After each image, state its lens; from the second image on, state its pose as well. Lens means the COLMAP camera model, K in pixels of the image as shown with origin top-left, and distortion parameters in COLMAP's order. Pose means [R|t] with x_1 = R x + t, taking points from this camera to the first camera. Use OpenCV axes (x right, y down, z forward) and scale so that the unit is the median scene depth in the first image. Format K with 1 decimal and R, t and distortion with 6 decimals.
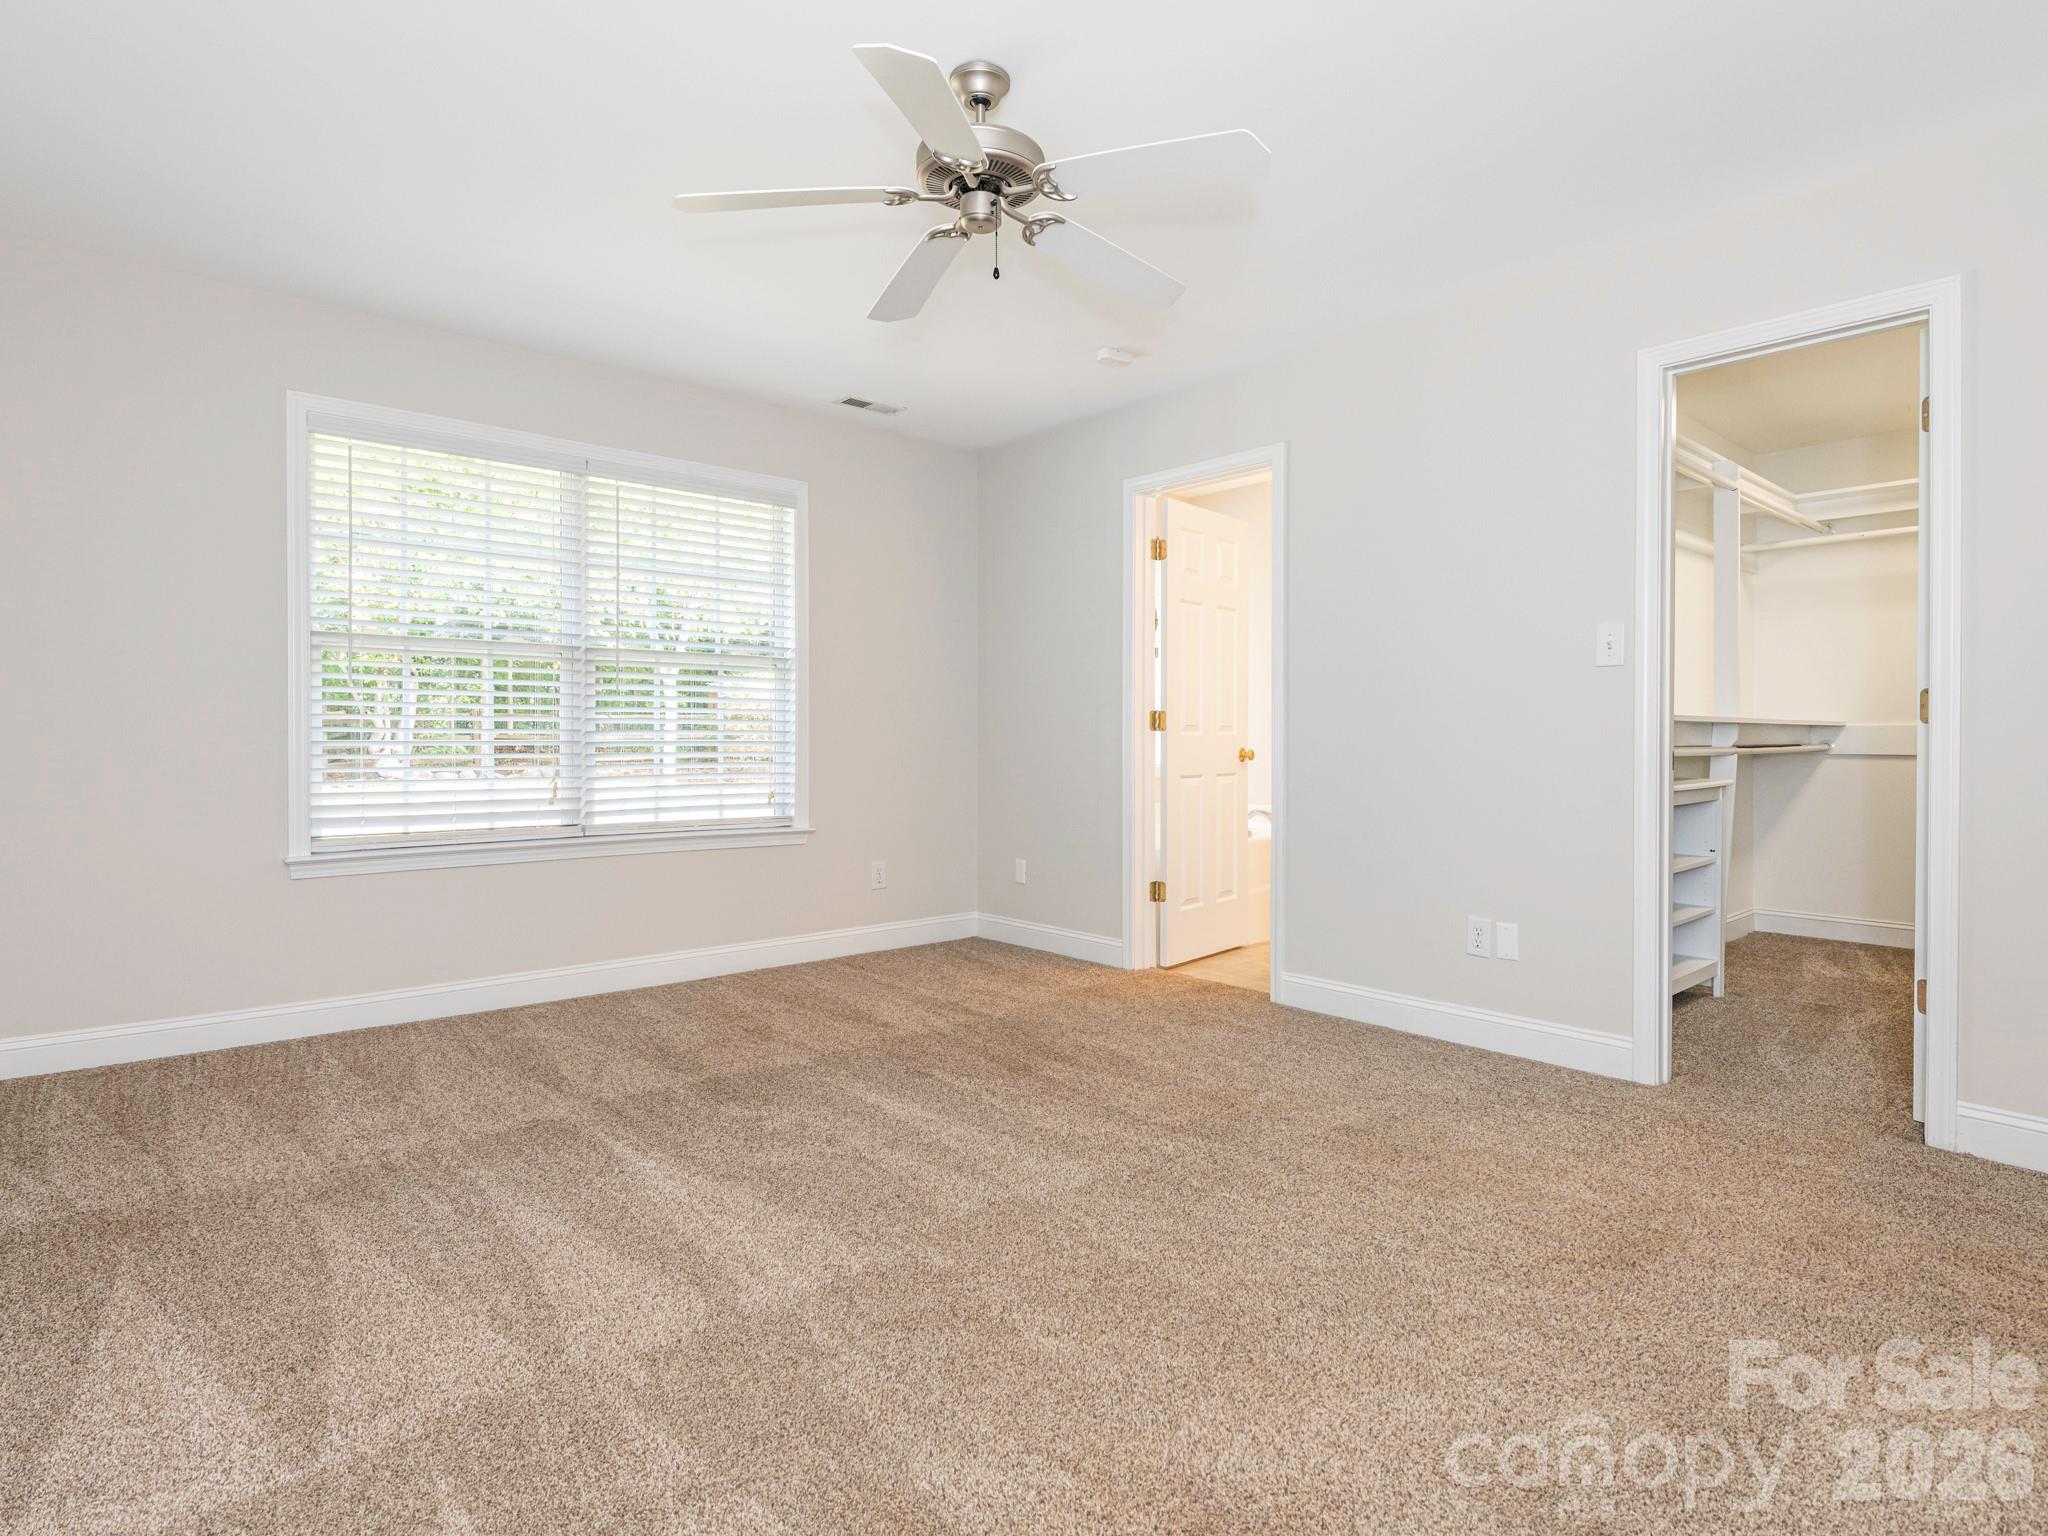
lens RADIAL K [[1105.5, 0, 1019.7], [0, 1105.5, 760.1], [0, 0, 1]] dist [0.001414, -0.000260]
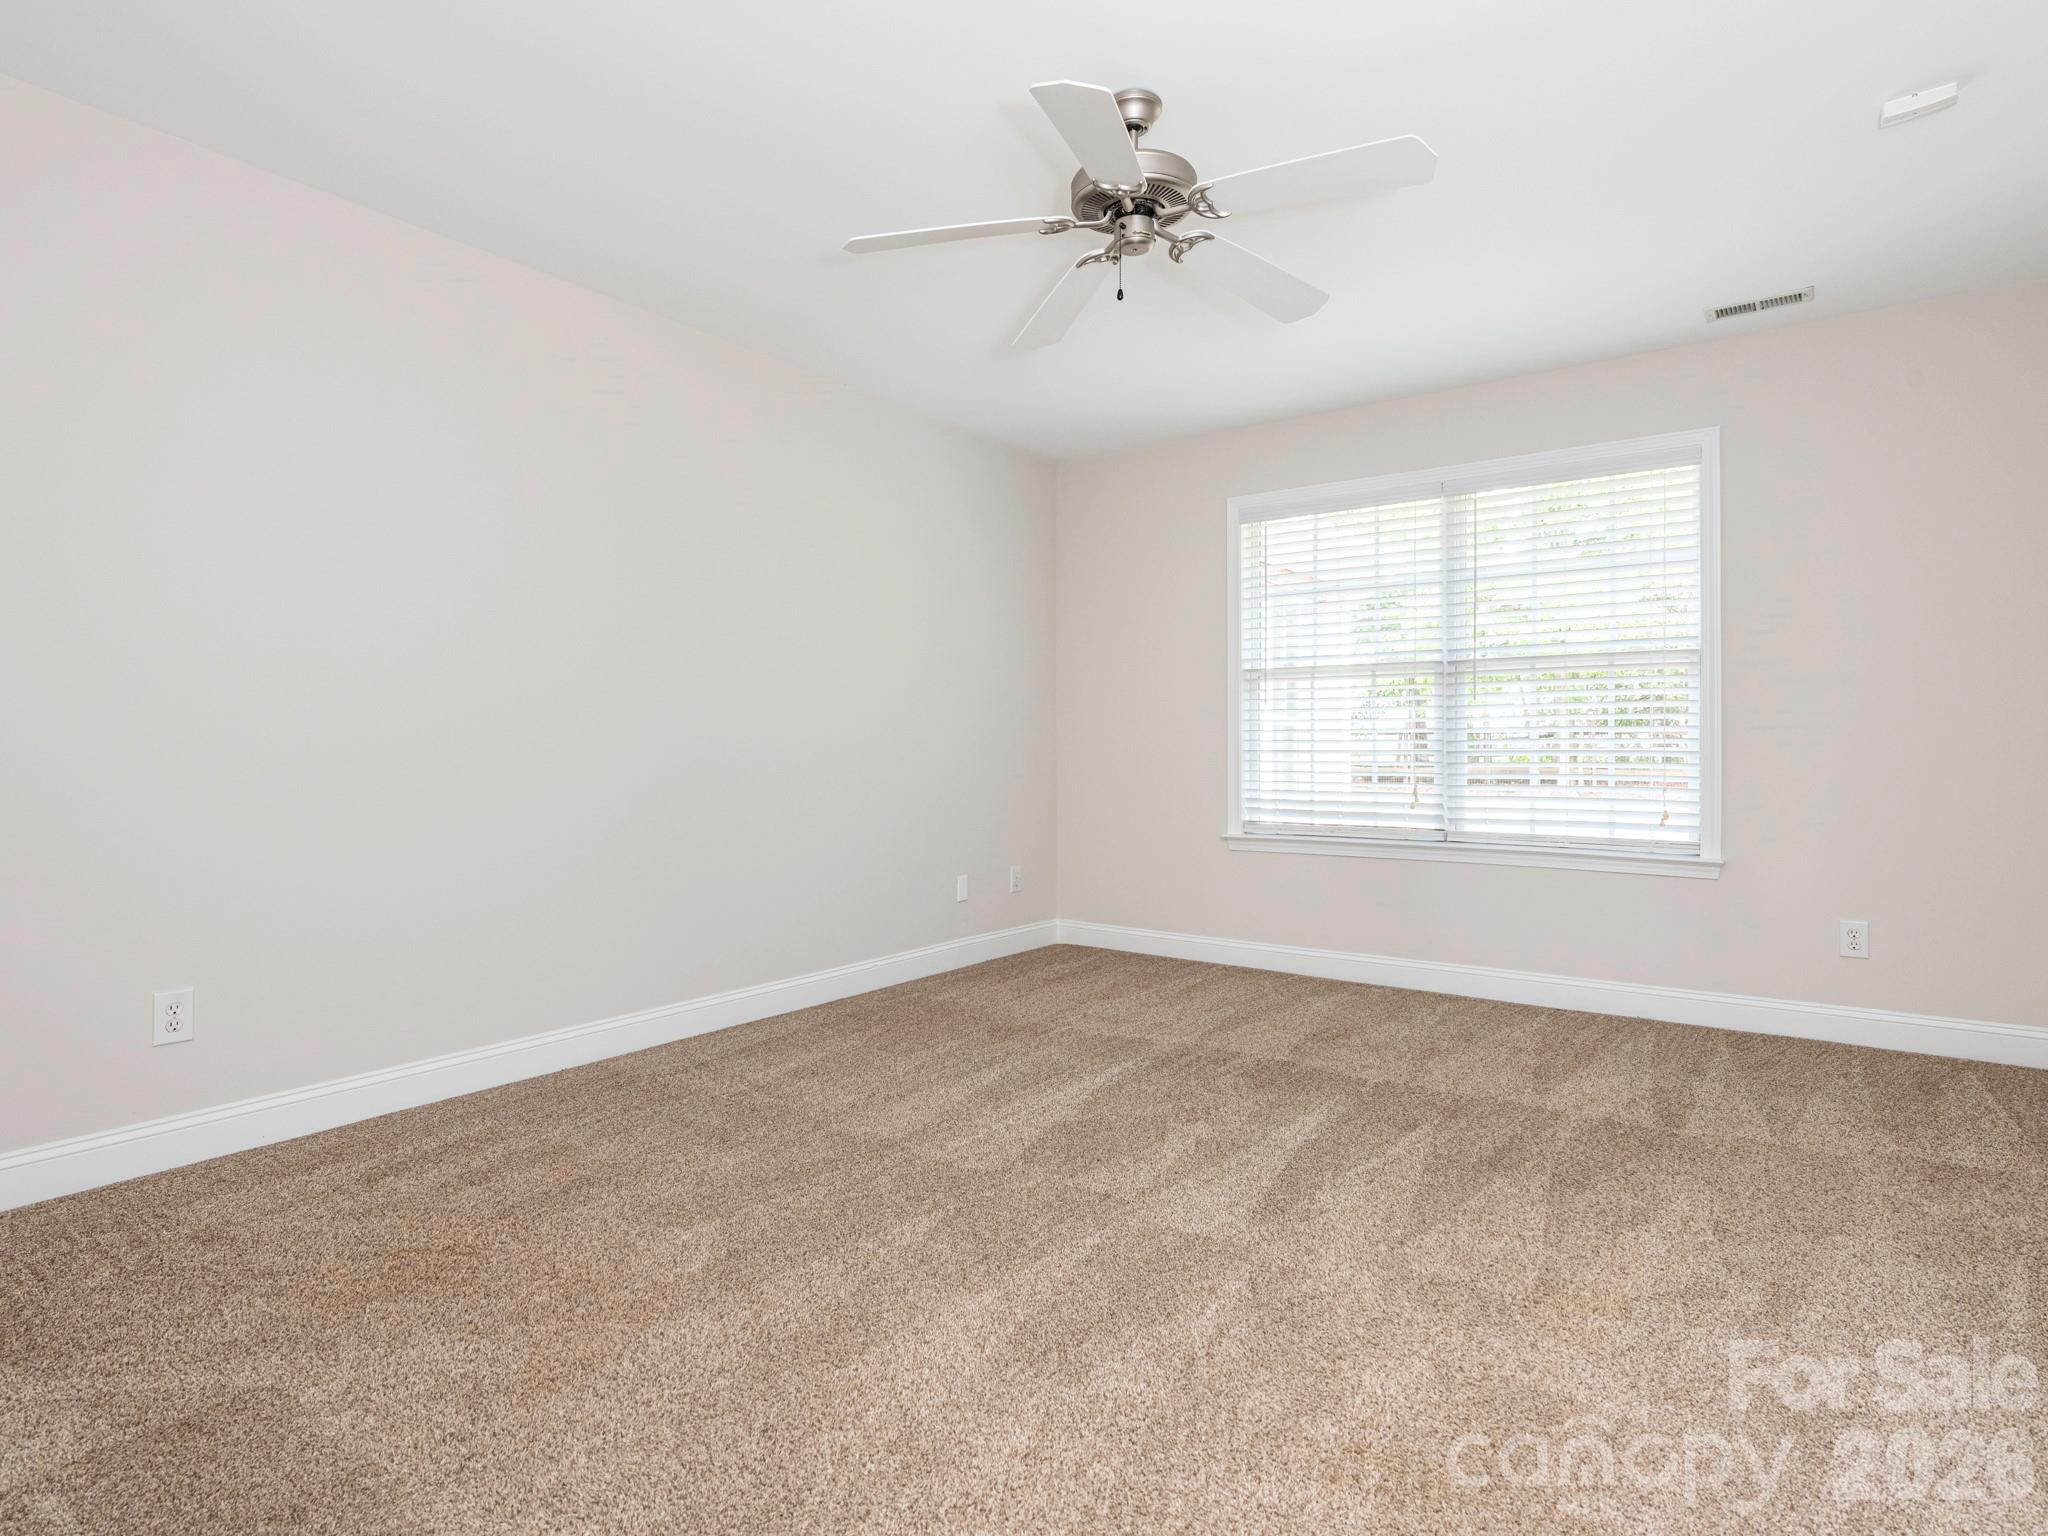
lens RADIAL K [[1073.5, 0, 1024.8], [0, 1073.5, 765.8], [0, 0, 1]] dist [-0.000975, -0.000318]
pose [[0.219482, 0.010937, -0.975555, 0.511313], [-0.019683, 0.999783, 0.006780, -0.001636], [0.975418, 0.017714, 0.219649, 0.386940]]
